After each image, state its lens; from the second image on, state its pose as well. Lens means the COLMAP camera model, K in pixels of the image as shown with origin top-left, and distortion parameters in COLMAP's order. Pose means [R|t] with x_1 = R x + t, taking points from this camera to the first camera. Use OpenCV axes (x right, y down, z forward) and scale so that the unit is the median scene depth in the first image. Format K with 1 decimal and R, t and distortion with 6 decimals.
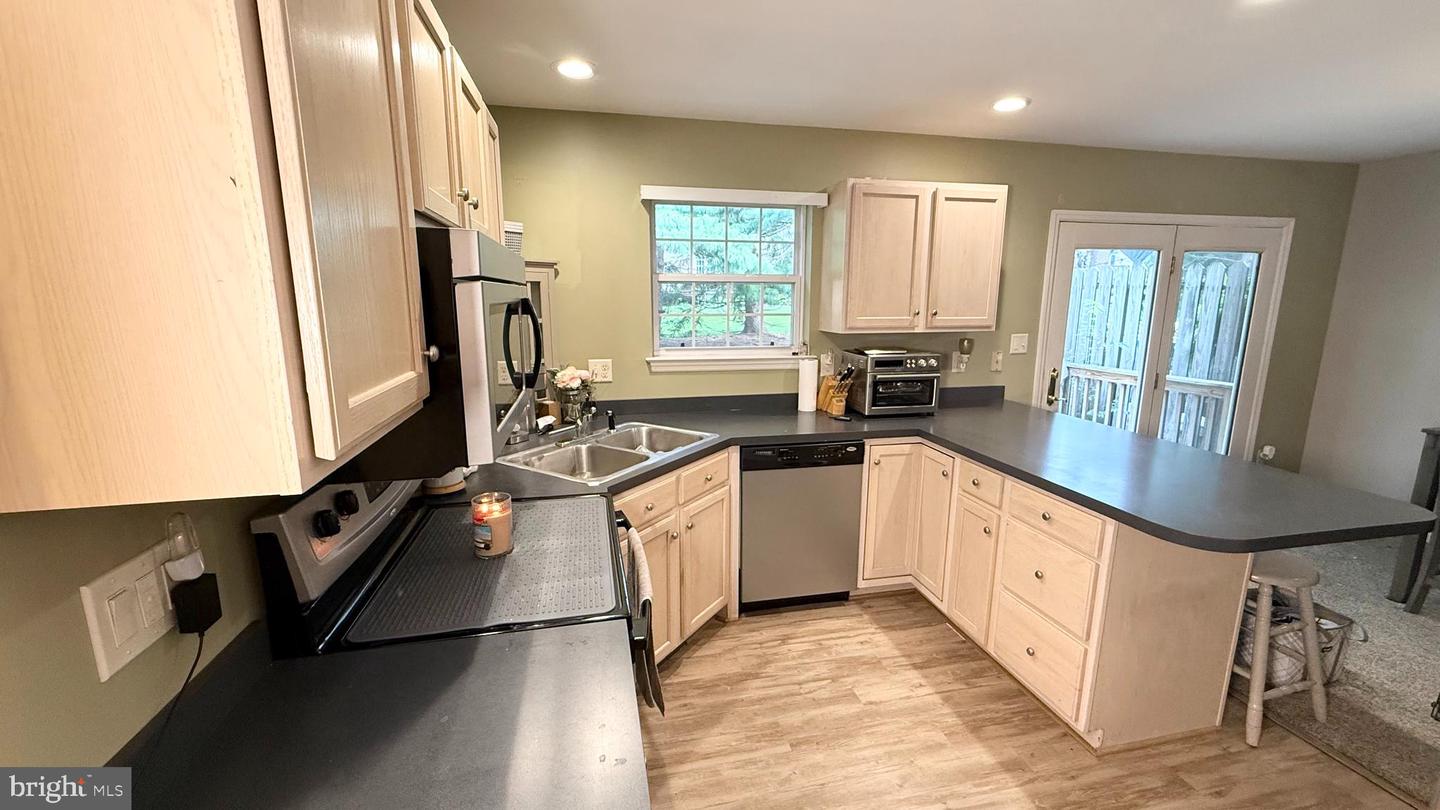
lens RADIAL K [[573.4, 0, 710.1], [0, 573.4, 403.4], [0, 0, 1]] dist [0.000564, 0.000316]
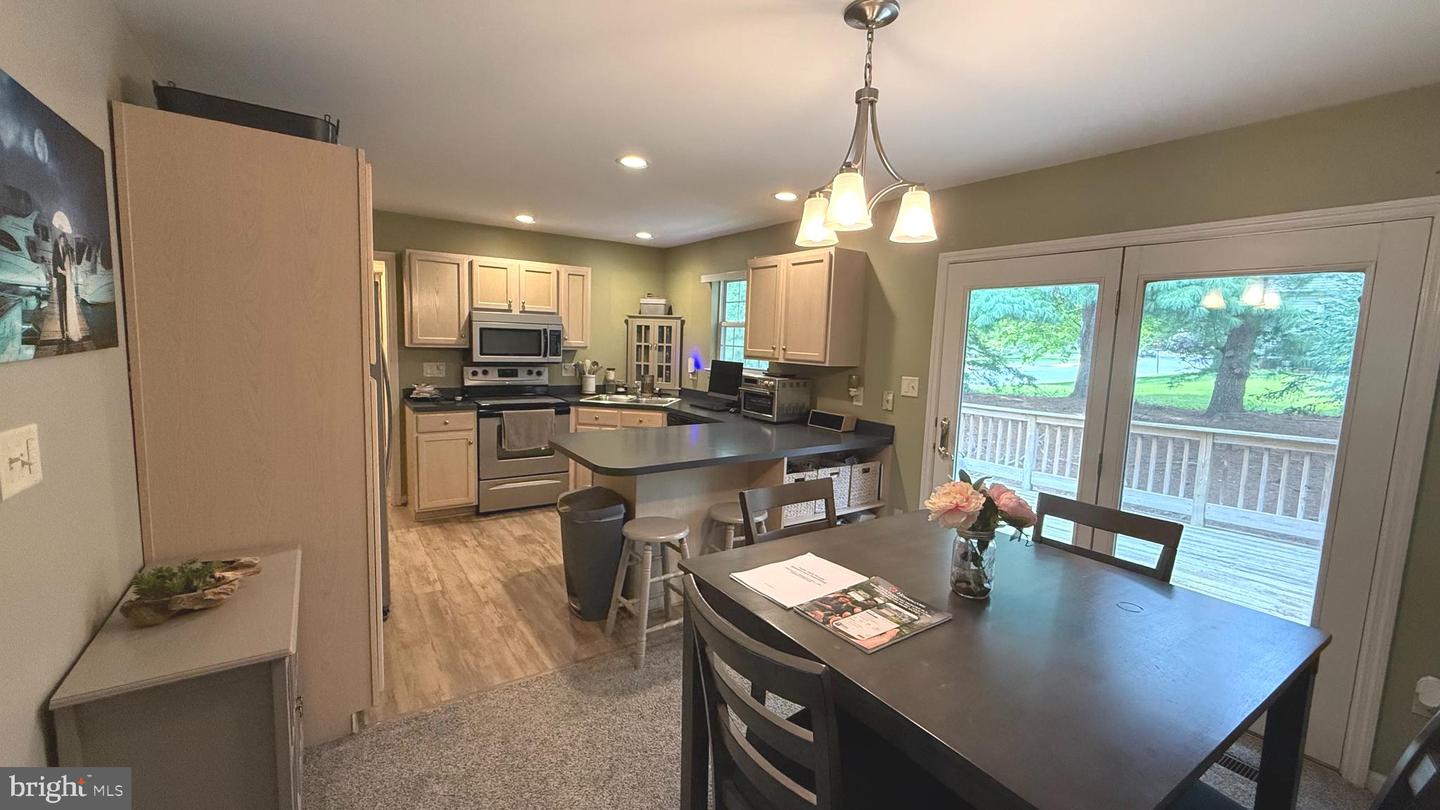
lens RADIAL K [[573.4, 0, 714.3], [0, 573.4, 405.3], [0, 0, 1]] dist [0.000564, 0.000316]
pose [[0.376225, 0.120538, -0.918654, 1.349010], [-0.202339, 0.978258, 0.045493, -0.047722], [0.904165, 0.168764, 0.392435, 0.300228]]
